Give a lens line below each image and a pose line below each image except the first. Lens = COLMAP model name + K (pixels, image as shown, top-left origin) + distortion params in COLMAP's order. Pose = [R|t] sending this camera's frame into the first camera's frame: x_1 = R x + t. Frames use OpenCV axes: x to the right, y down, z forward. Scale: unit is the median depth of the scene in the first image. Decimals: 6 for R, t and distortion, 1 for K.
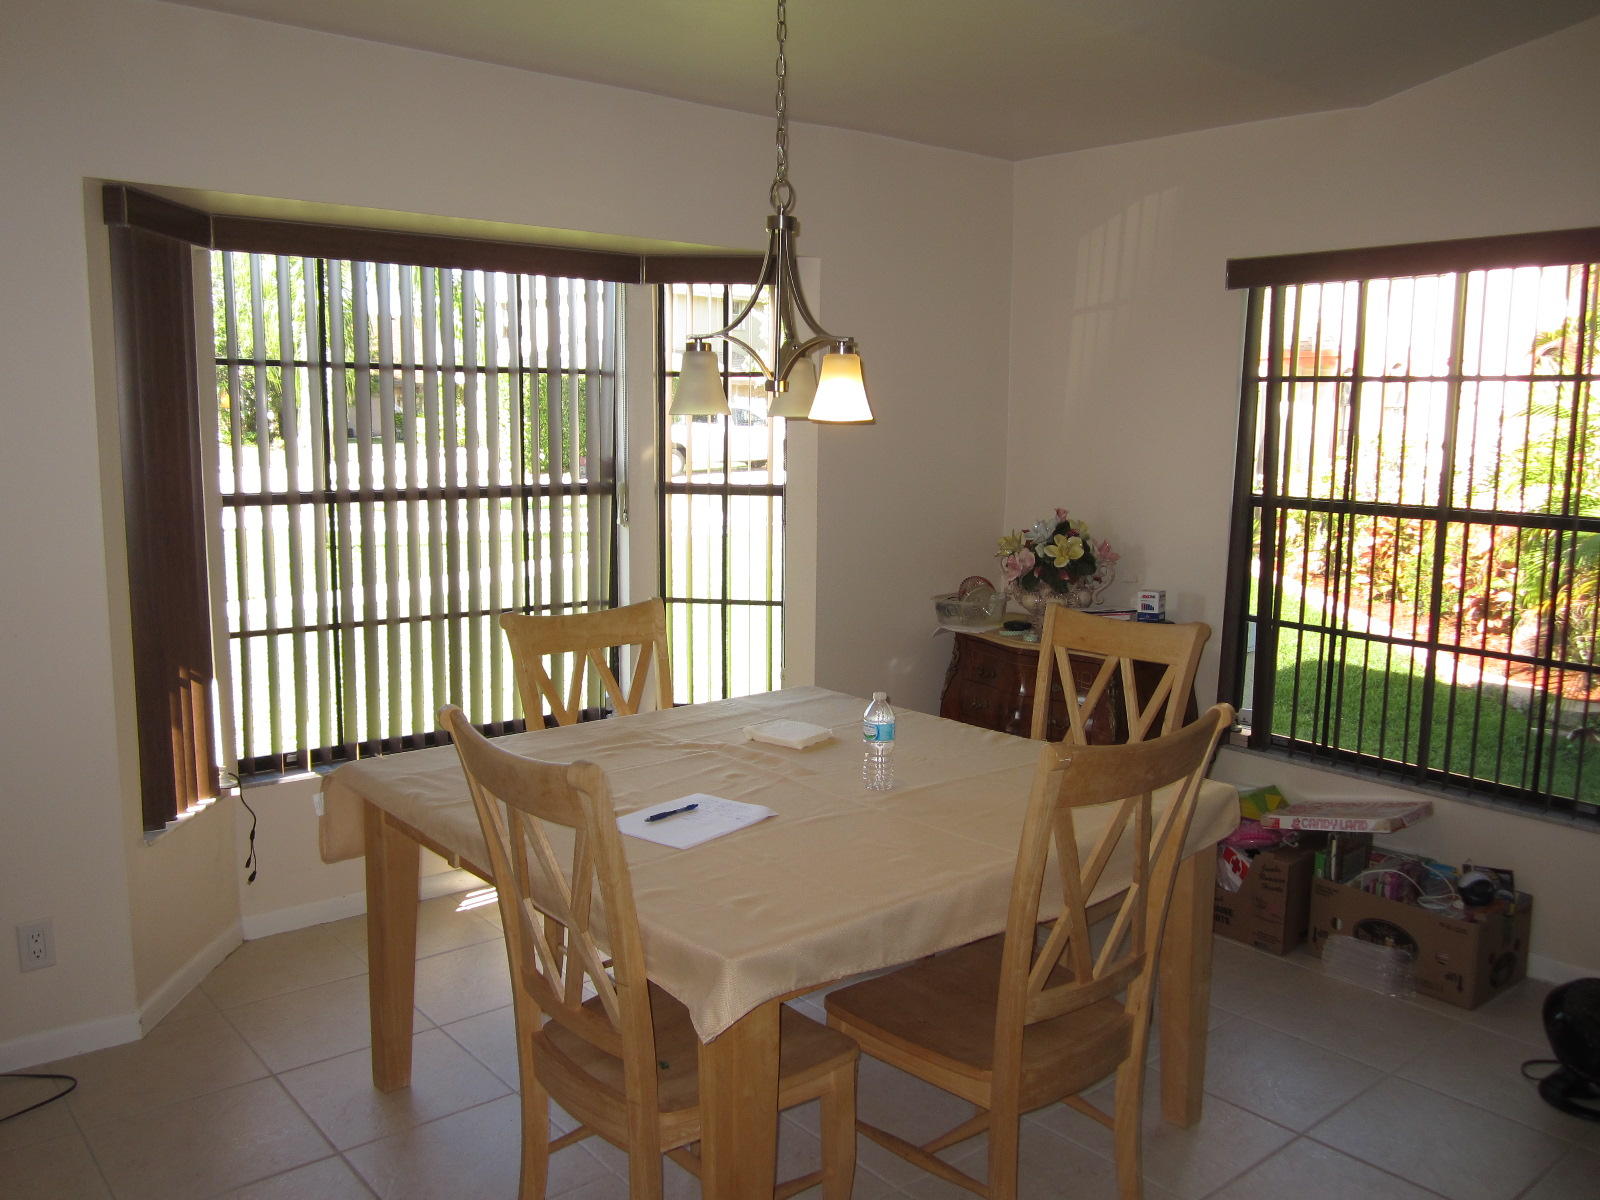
lens RADIAL K [[1299.8, 0, 800.0], [0, 1299.8, 600.0], [0, 0, 1]] dist [-0.004437, -0.001149]
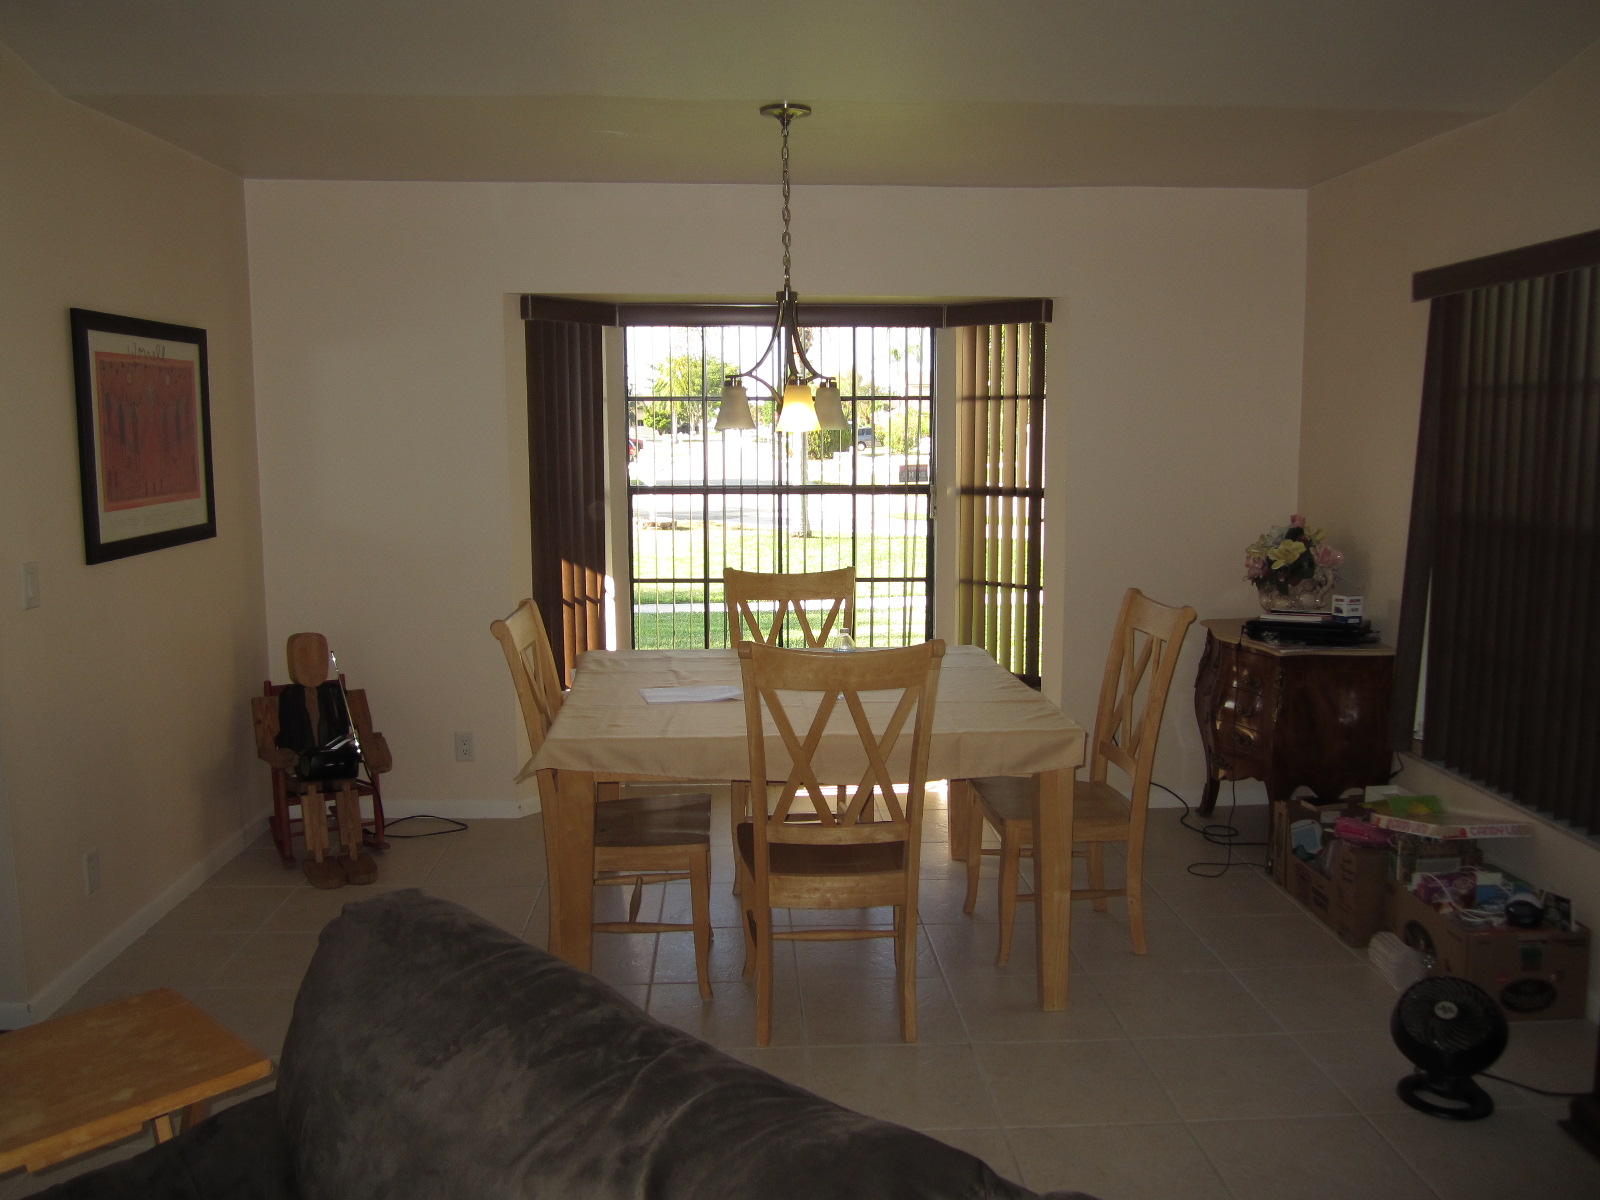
lens RADIAL K [[1325.9, 0, 800.0], [0, 1325.9, 600.0], [0, 0, 1]] dist [-0.043054, 0.006810]
pose [[0.803927, 0.068198, -0.590805, 0.644837], [-0.073688, 0.997171, 0.014835, 0.015933], [0.590145, 0.031609, 0.806678, -0.118844]]
